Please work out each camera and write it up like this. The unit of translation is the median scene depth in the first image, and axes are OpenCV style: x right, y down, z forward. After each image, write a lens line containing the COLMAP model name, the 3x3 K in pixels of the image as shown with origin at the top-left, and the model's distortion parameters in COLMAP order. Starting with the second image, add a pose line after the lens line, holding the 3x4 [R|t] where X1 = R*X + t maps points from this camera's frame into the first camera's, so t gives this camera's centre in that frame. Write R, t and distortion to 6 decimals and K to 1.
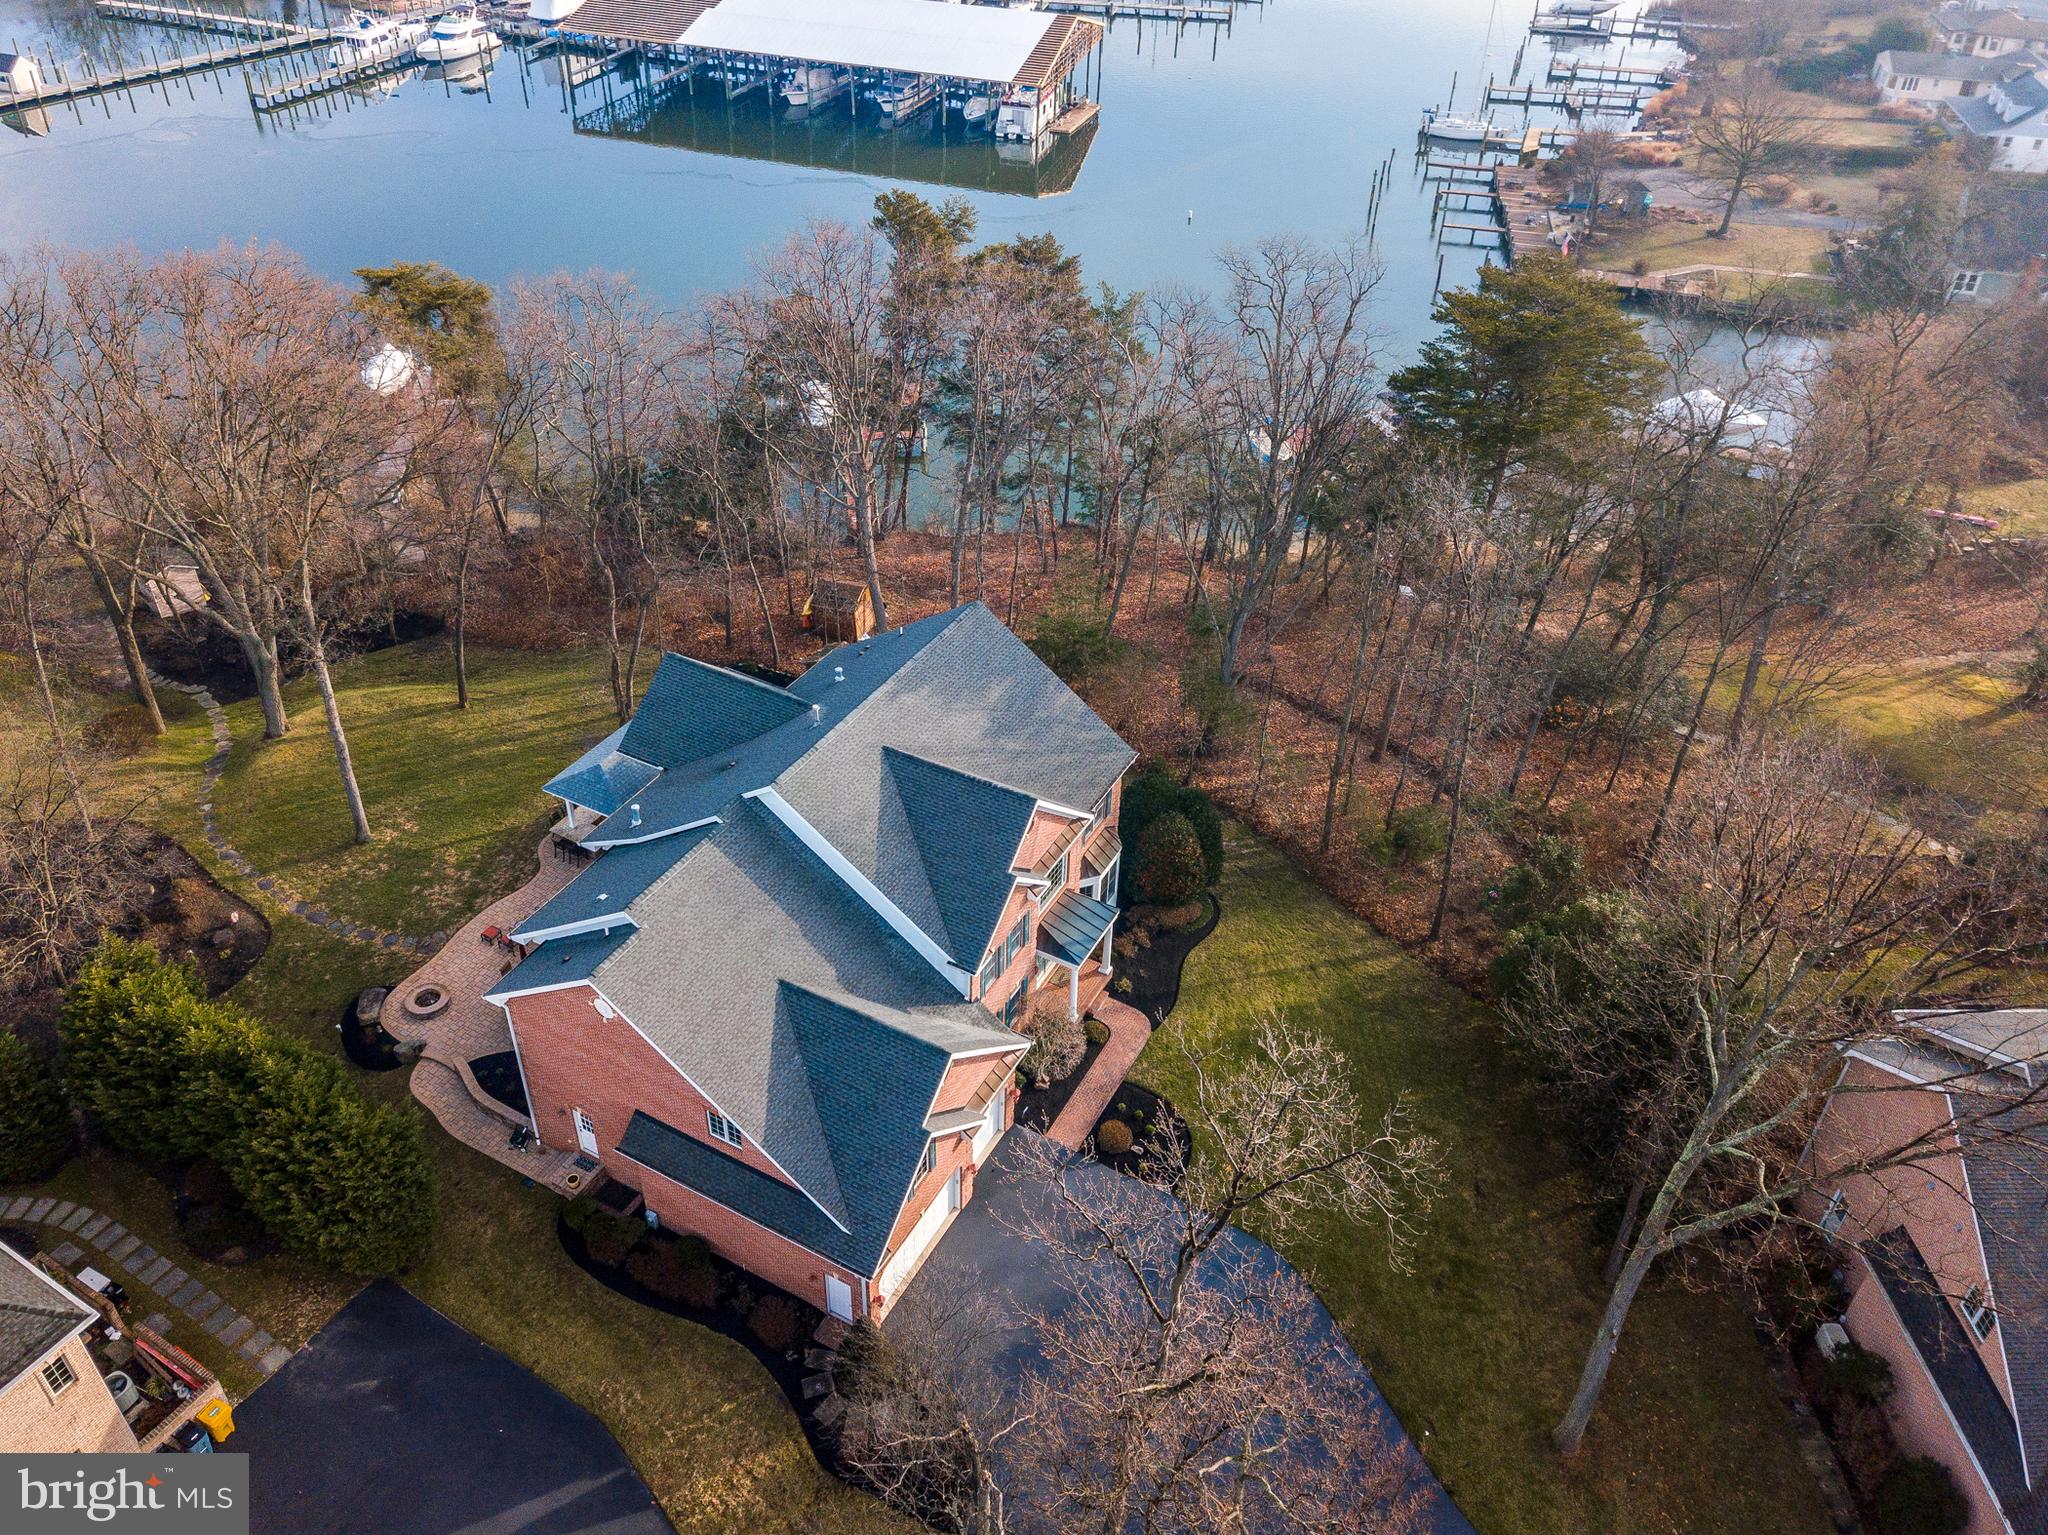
lens RADIAL K [[1587.2, 0, 1020.3], [0, 1587.2, 765.3], [0, 0, 1]] dist [0.028164, -0.001860]
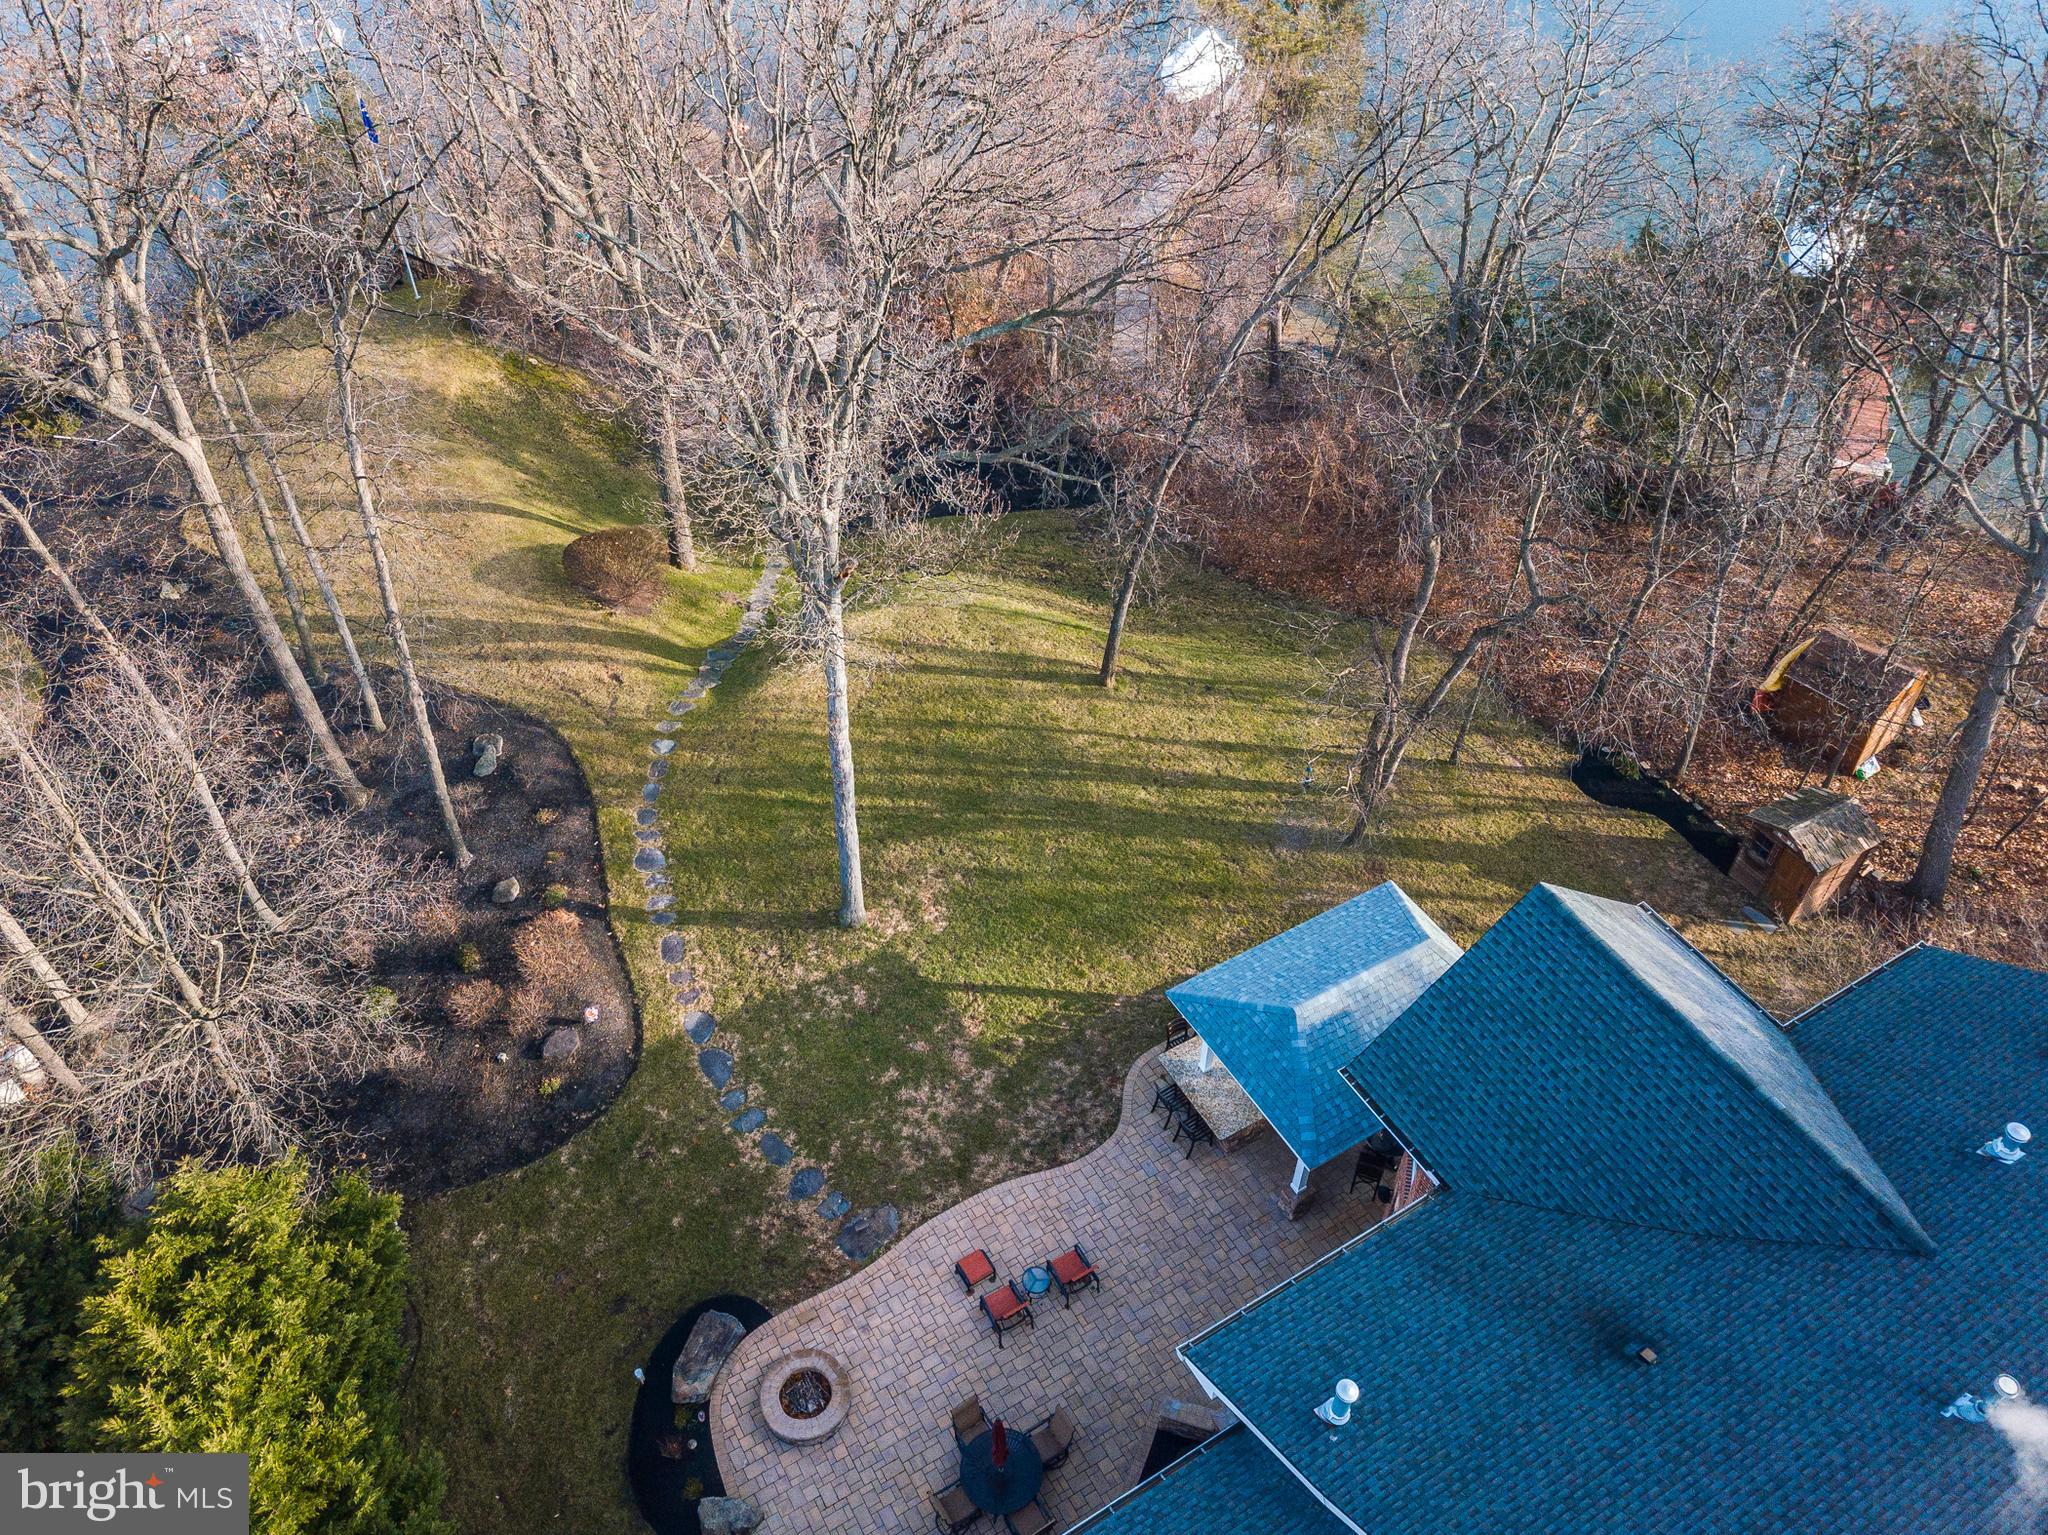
lens RADIAL K [[1587.2, 0, 1028.7], [0, 1587.2, 761.4], [0, 0, 1]] dist [0.028164, -0.001860]
pose [[0.870829, 0.341058, -0.354029, -0.188128], [-0.288837, 0.937741, 0.192913, -0.129045], [0.397782, -0.065737, 0.915122, 0.540827]]
